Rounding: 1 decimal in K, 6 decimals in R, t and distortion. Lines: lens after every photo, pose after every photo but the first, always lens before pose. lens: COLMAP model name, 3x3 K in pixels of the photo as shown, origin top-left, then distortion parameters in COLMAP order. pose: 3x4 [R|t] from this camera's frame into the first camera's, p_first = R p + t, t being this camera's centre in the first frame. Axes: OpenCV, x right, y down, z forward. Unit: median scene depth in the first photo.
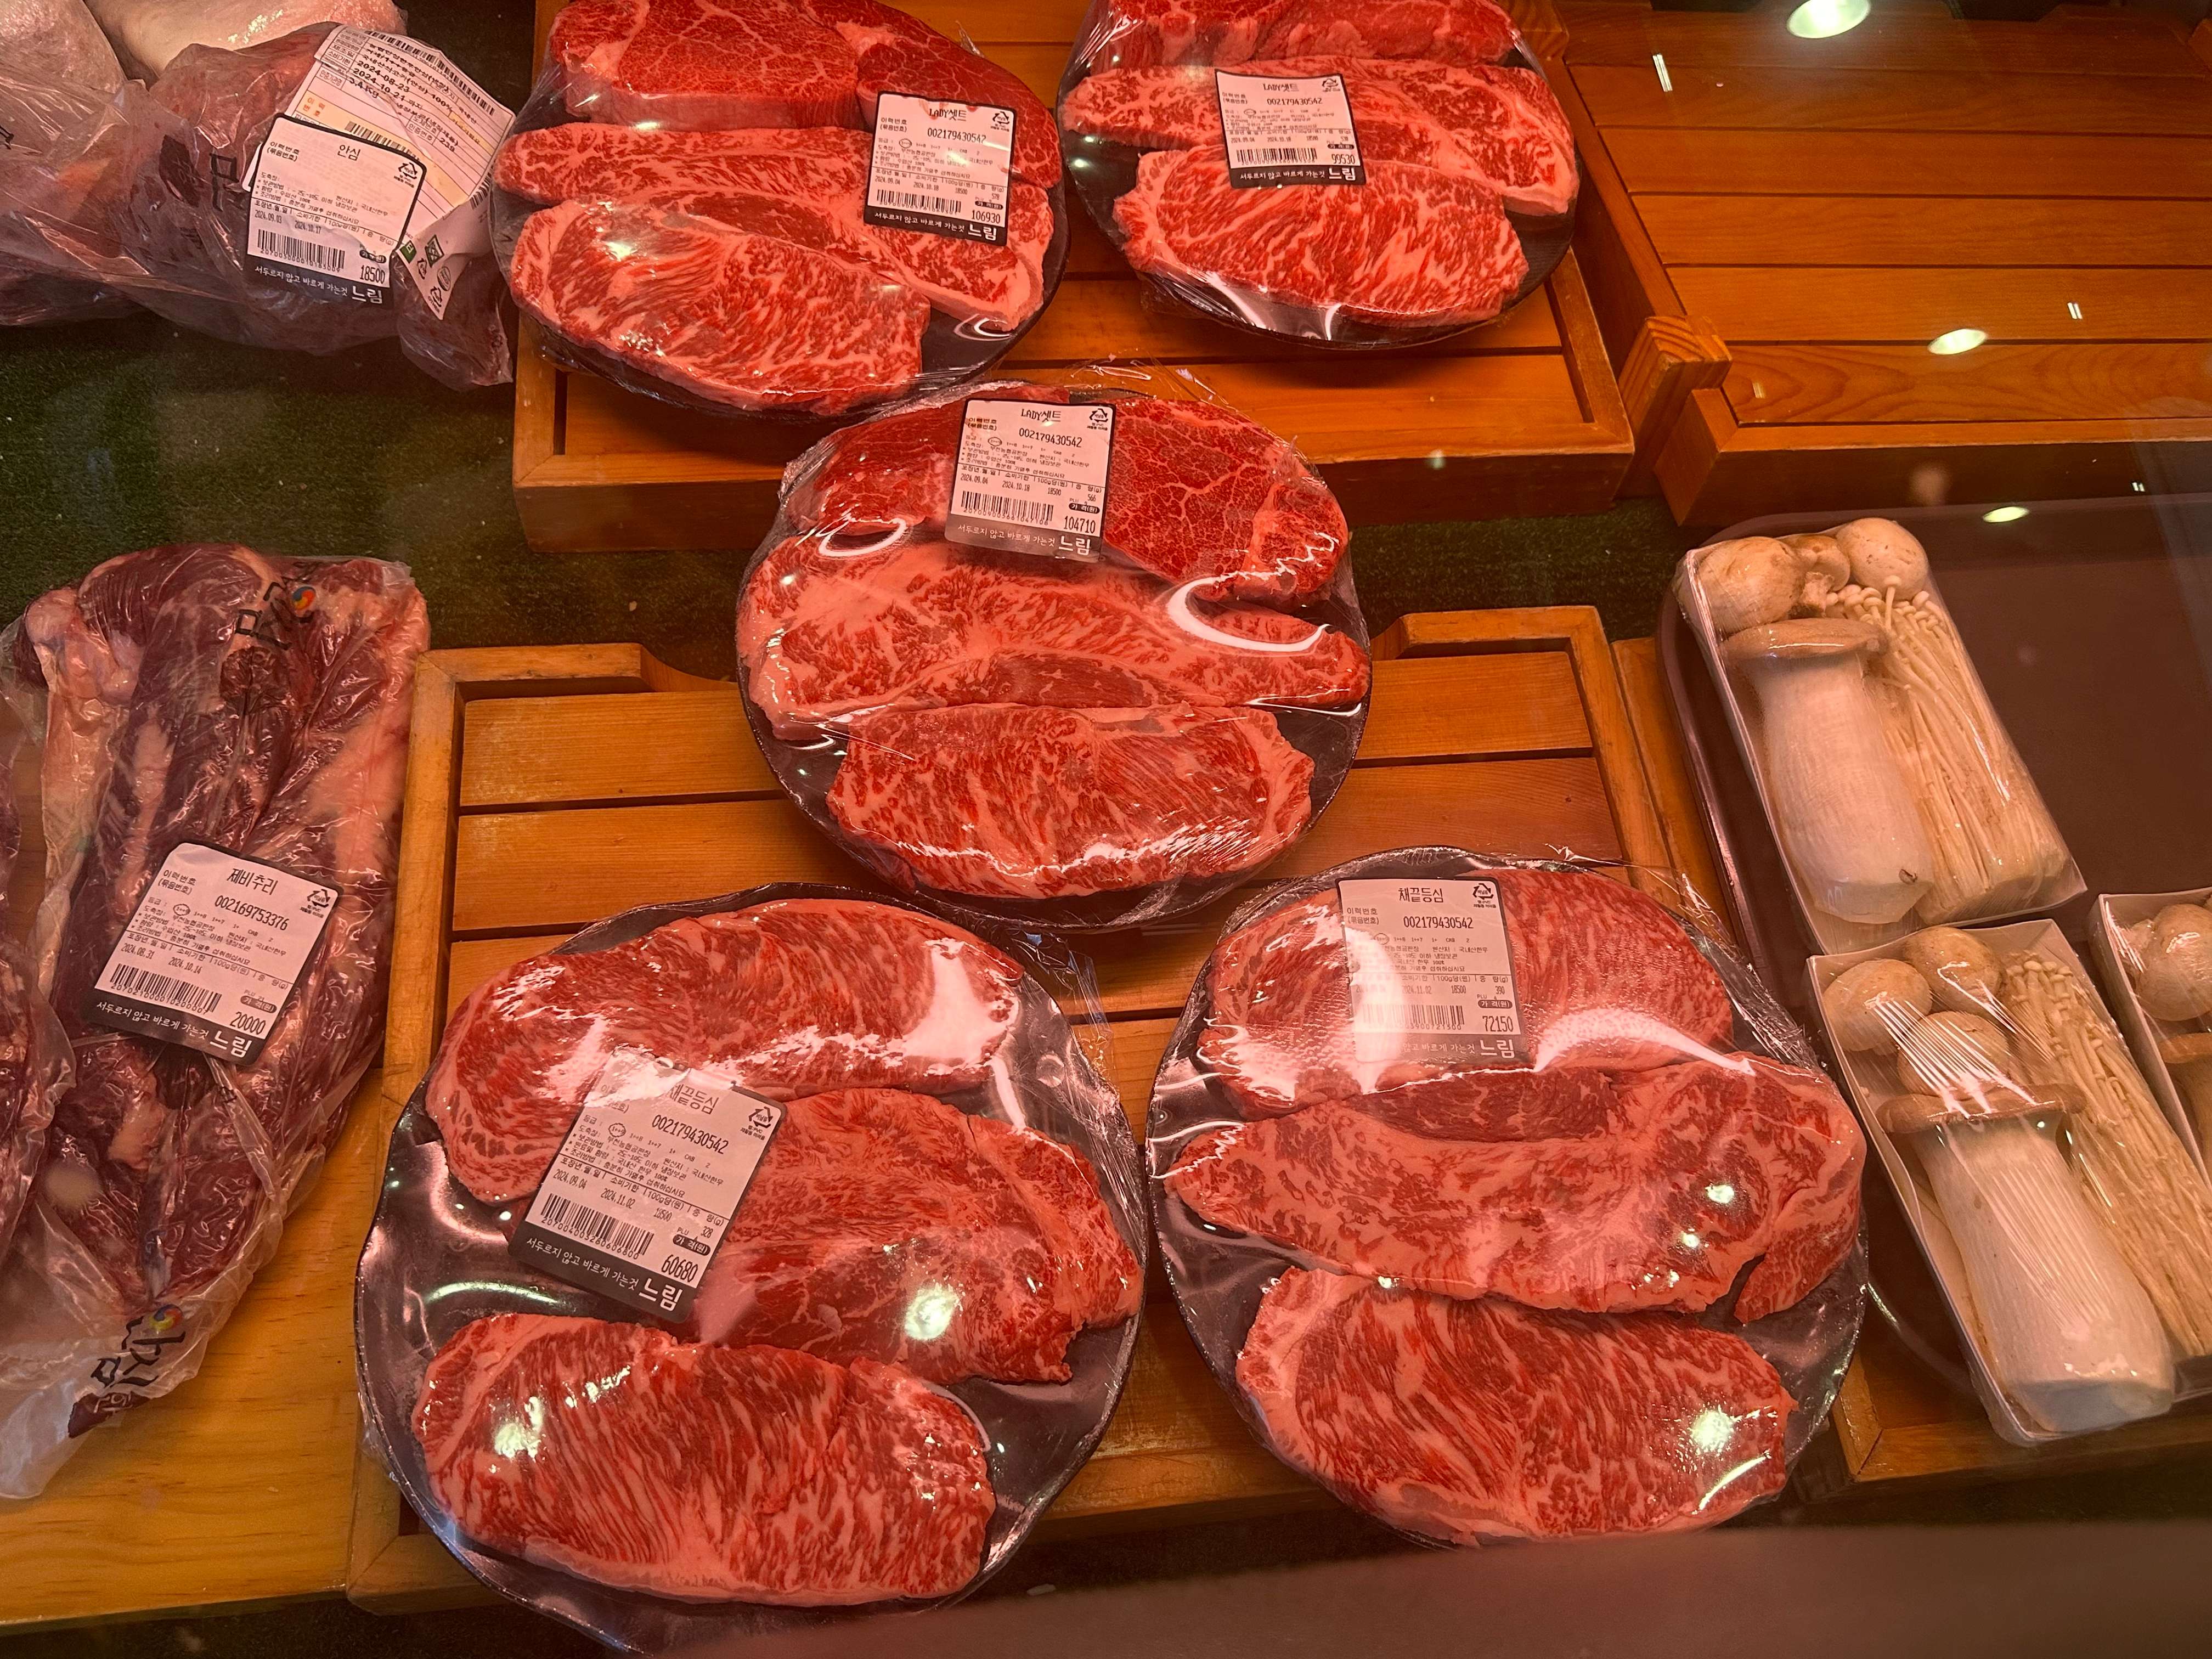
lens RADIAL K [[1642.0, 0, 1106.0], [0, 1642.0, 829.5], [0, 0, 1]] dist [0.002615, -0.011405]
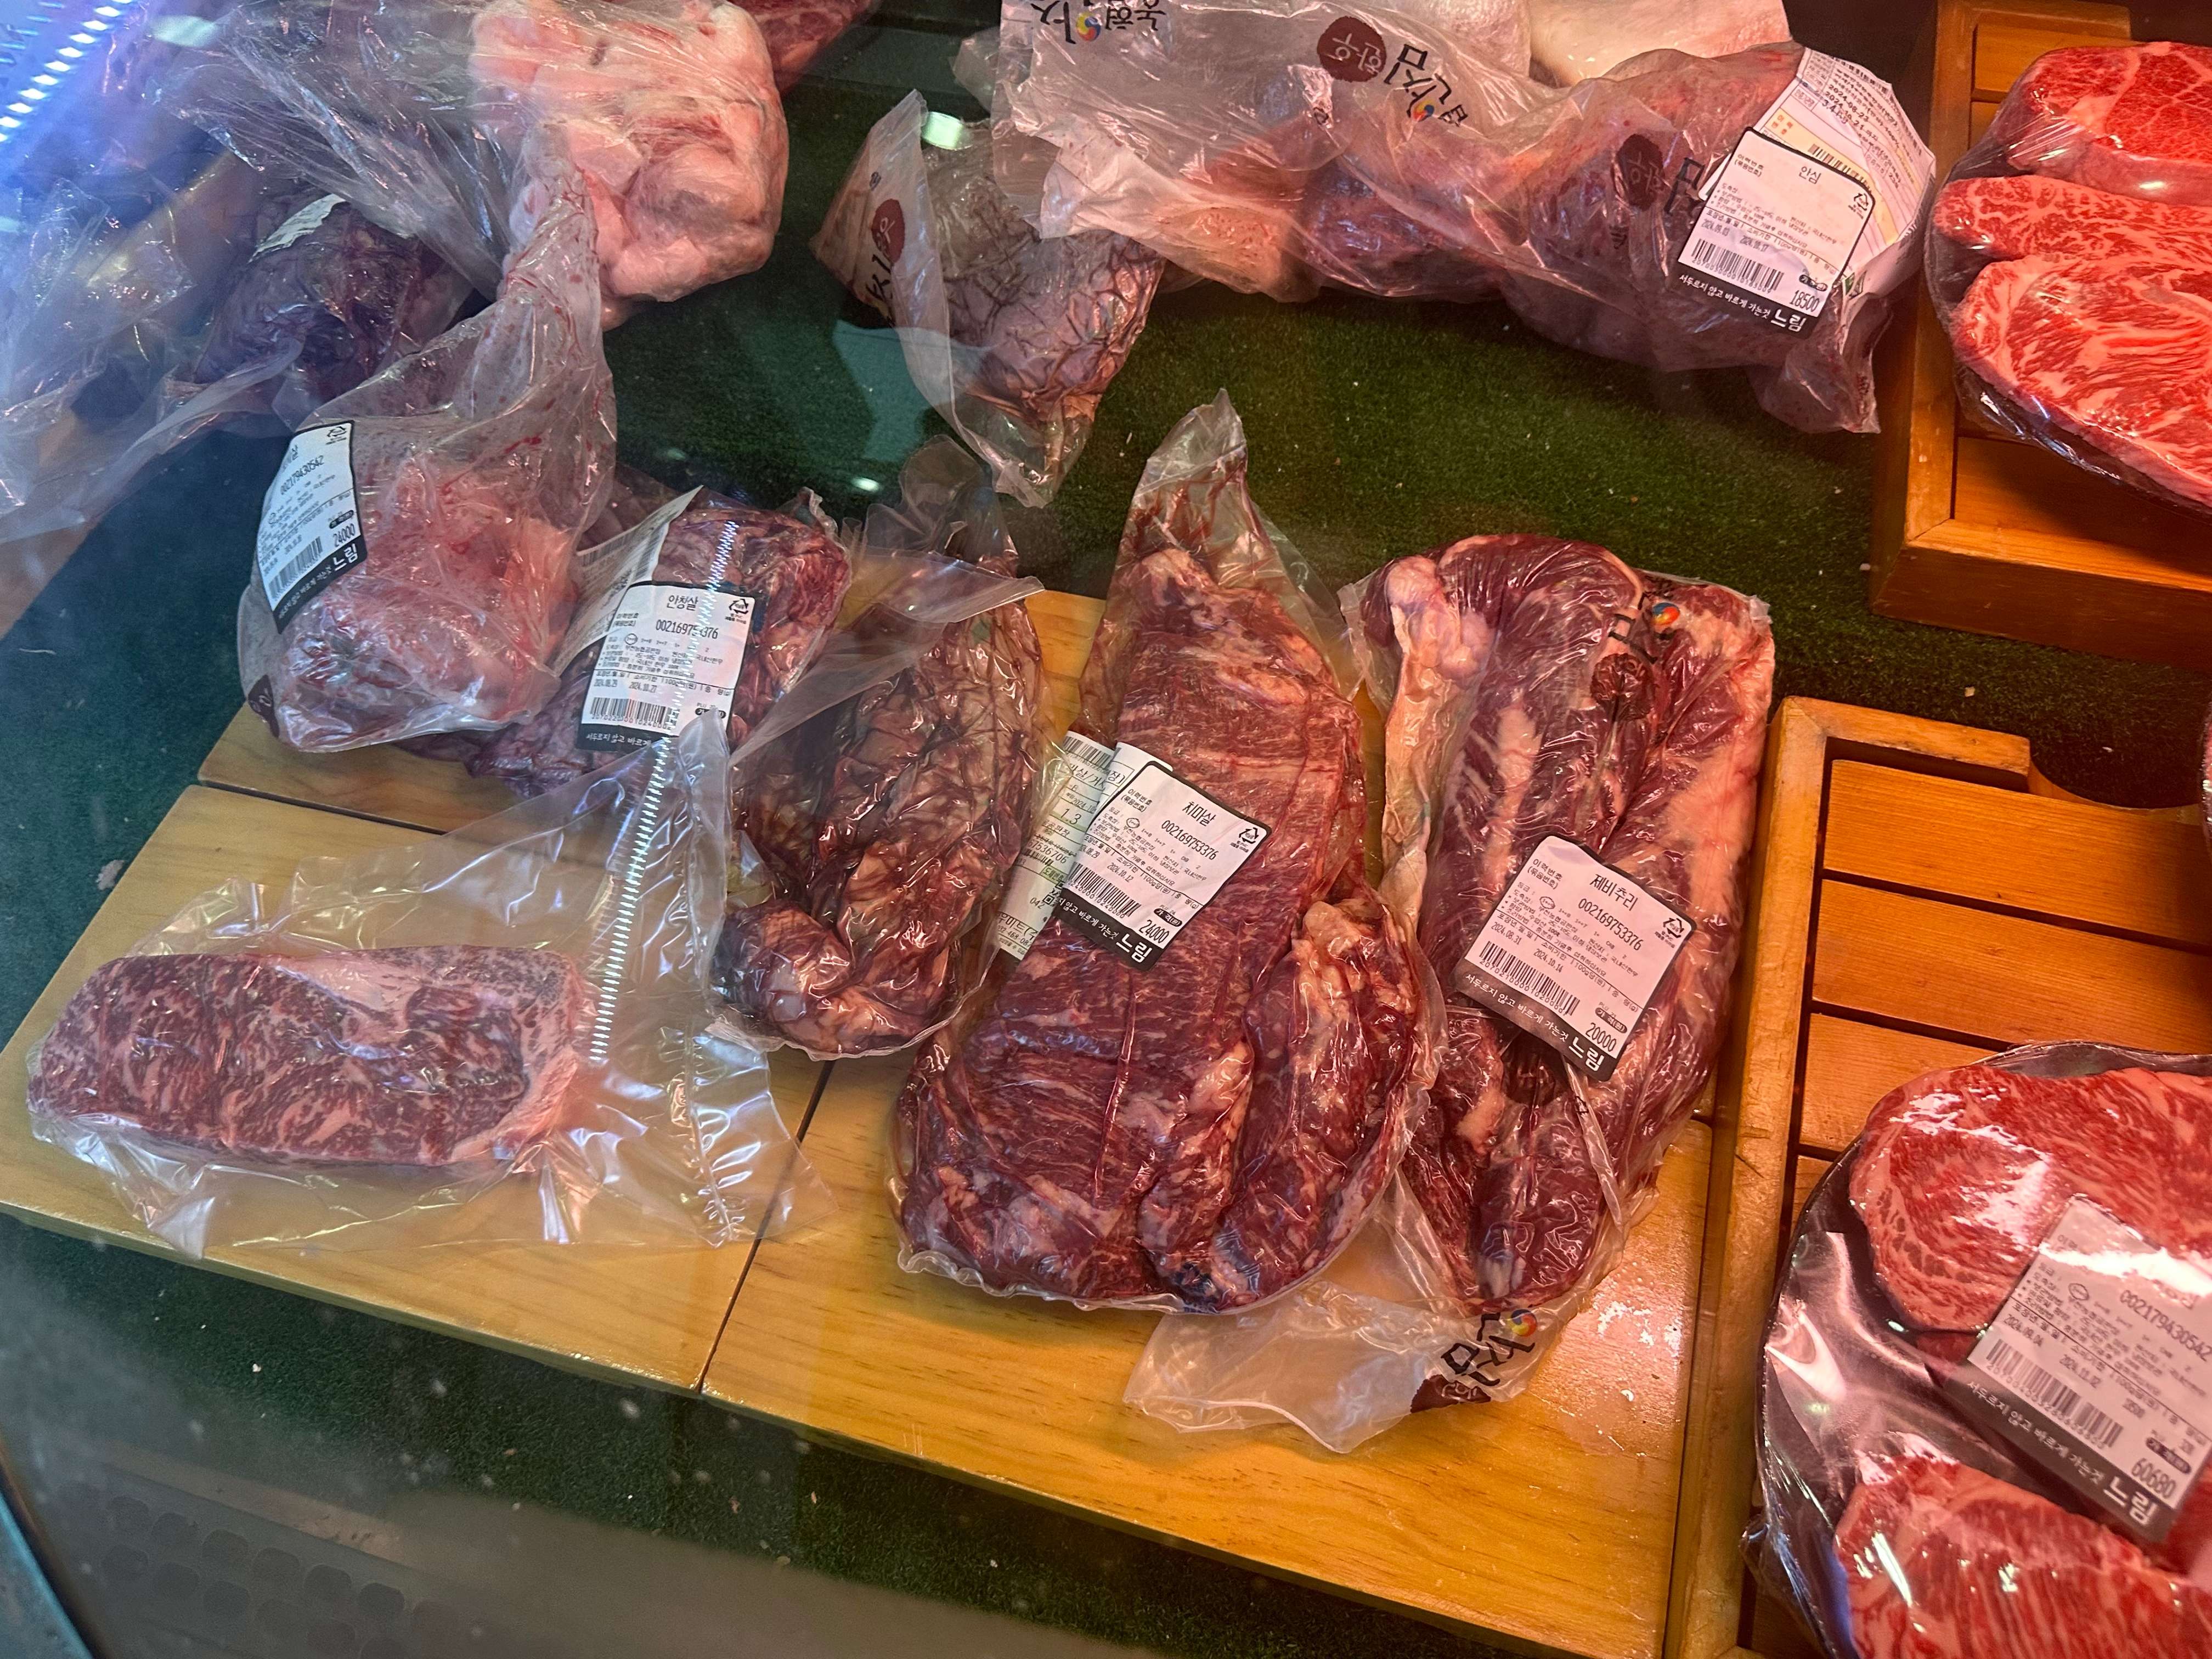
lens RADIAL K [[1642.0, 0, 1106.0], [0, 1642.0, 829.5], [0, 0, 1]] dist [0.002615, -0.011405]
pose [[0.911702, 0.254033, -0.322905, -0.438919], [-0.266698, 0.963766, 0.005200, 0.063302], [0.312526, 0.081377, 0.946417, -0.007590]]
